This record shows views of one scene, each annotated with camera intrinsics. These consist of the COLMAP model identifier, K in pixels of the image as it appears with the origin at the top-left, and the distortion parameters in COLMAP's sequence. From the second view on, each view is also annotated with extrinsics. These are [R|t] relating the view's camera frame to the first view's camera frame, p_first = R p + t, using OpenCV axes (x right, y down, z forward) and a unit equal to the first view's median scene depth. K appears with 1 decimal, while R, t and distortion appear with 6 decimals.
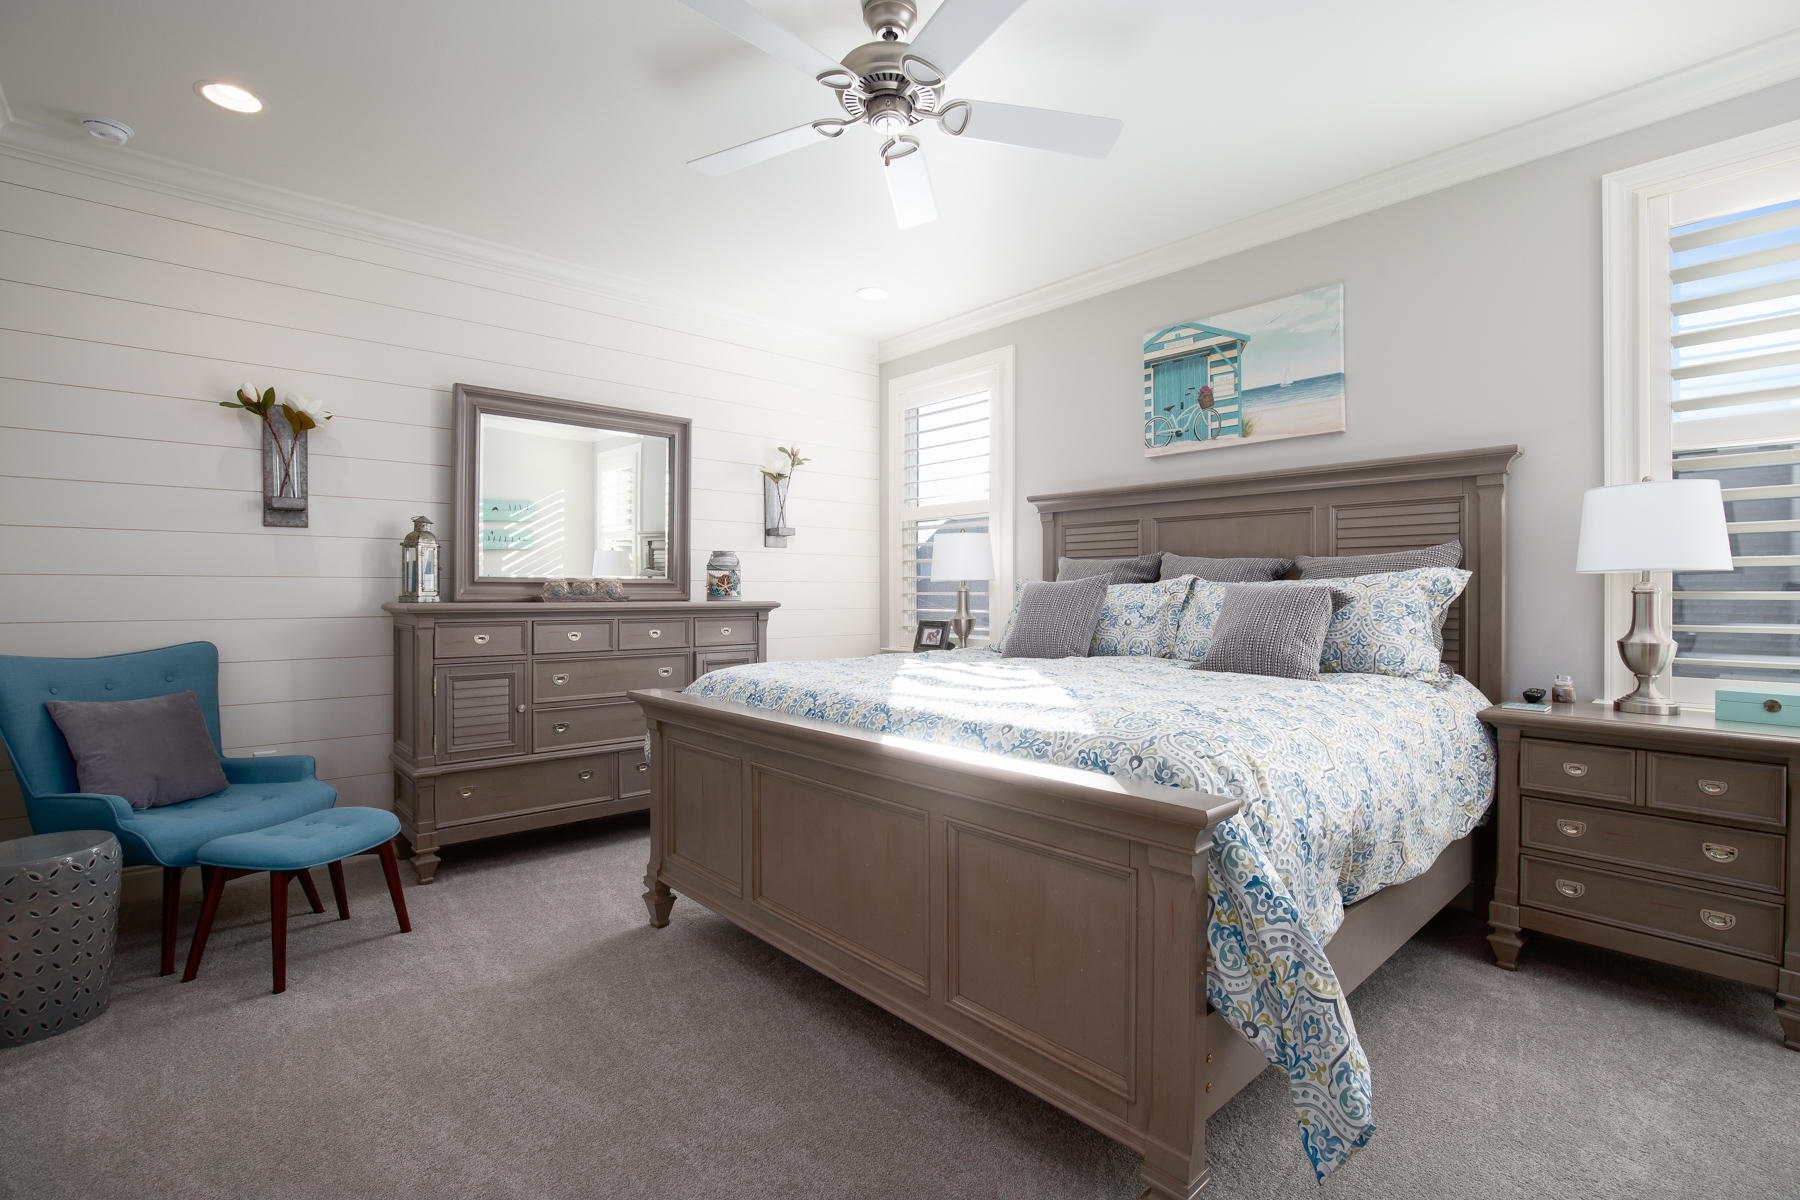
lens RADIAL K [[830.9, 0, 910.3], [0, 830.9, 589.4], [0, 0, 1]] dist [-0.022803, -0.000372]
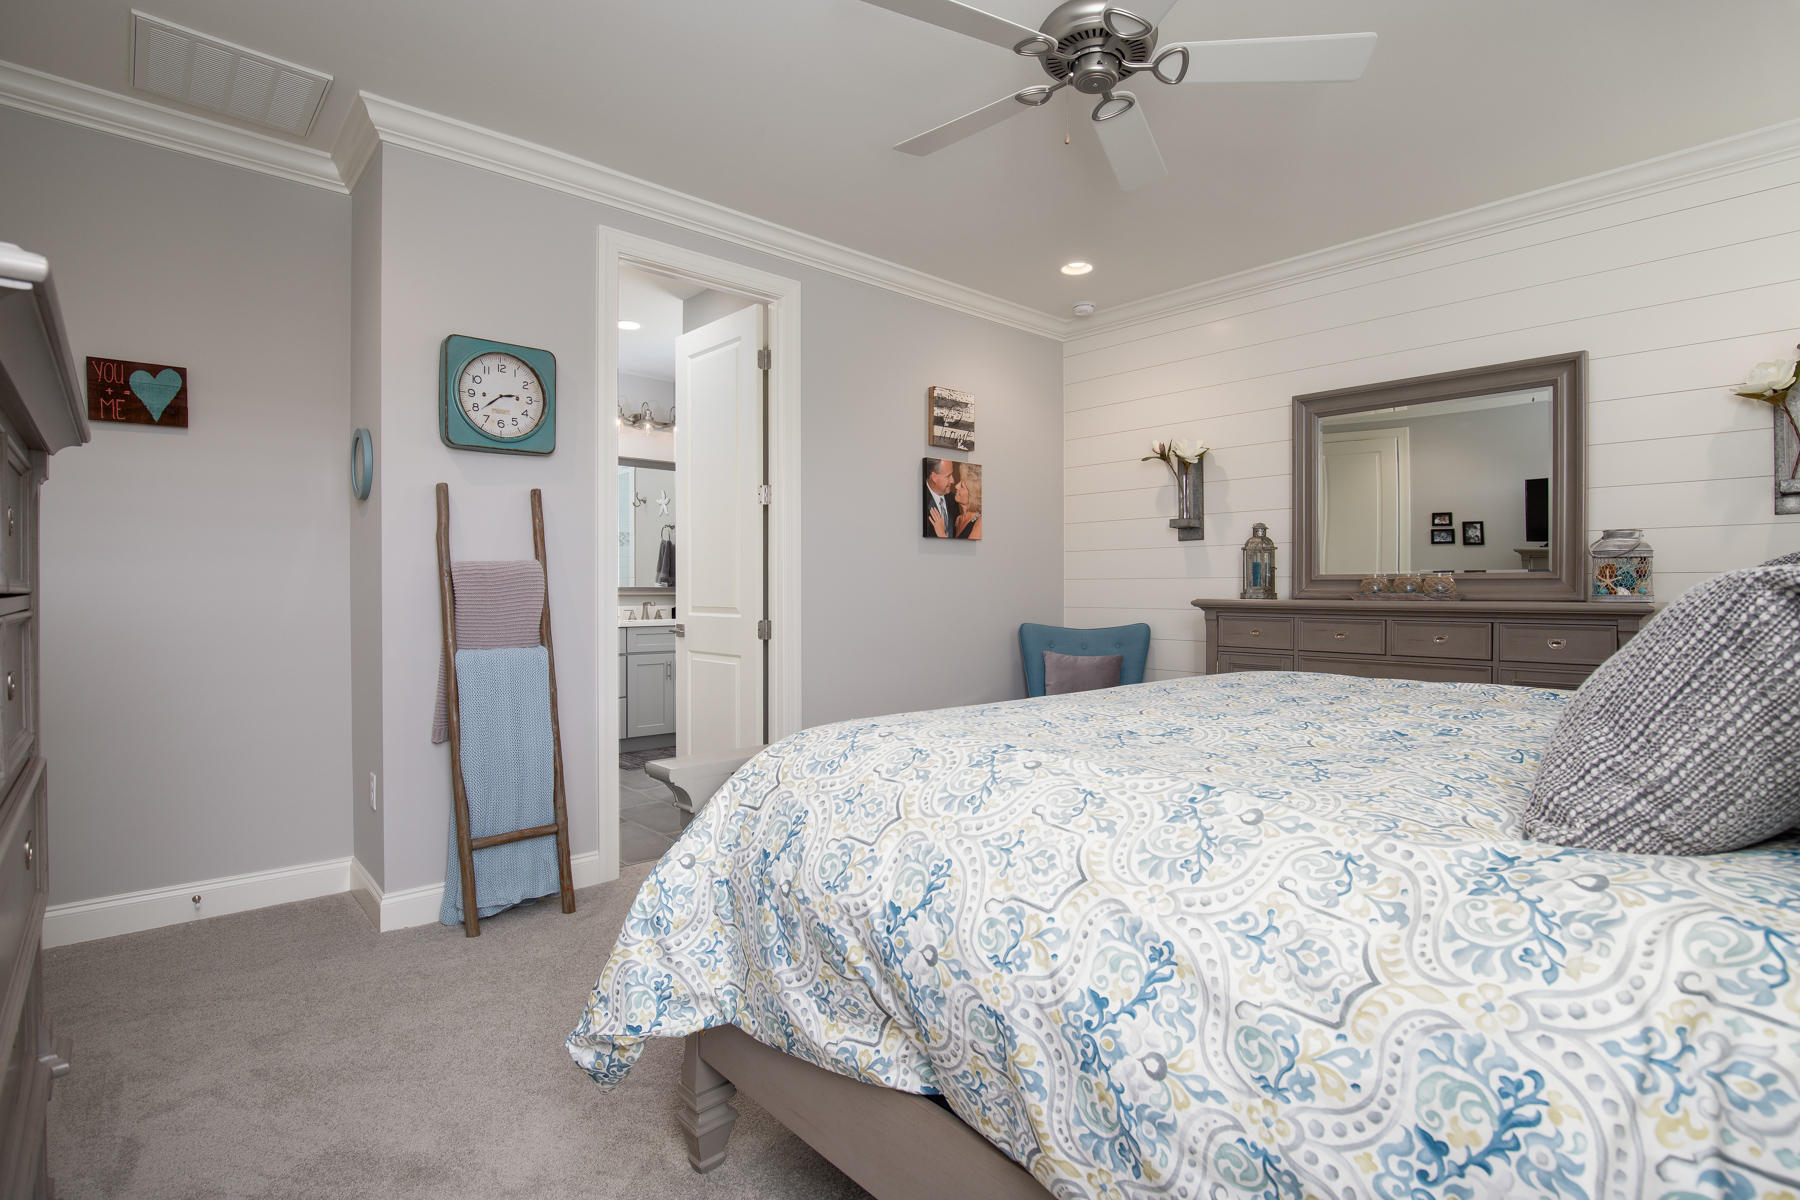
lens RADIAL K [[858.1, 0, 905.7], [0, 858.1, 604.5], [0, 0, 1]] dist [-0.002753, 0.001066]
pose [[0.003649, 0.016730, -0.999853, 0.565119], [0.000169, 0.999860, 0.016731, 0.003677], [0.999993, -0.000230, 0.003646, 0.477198]]
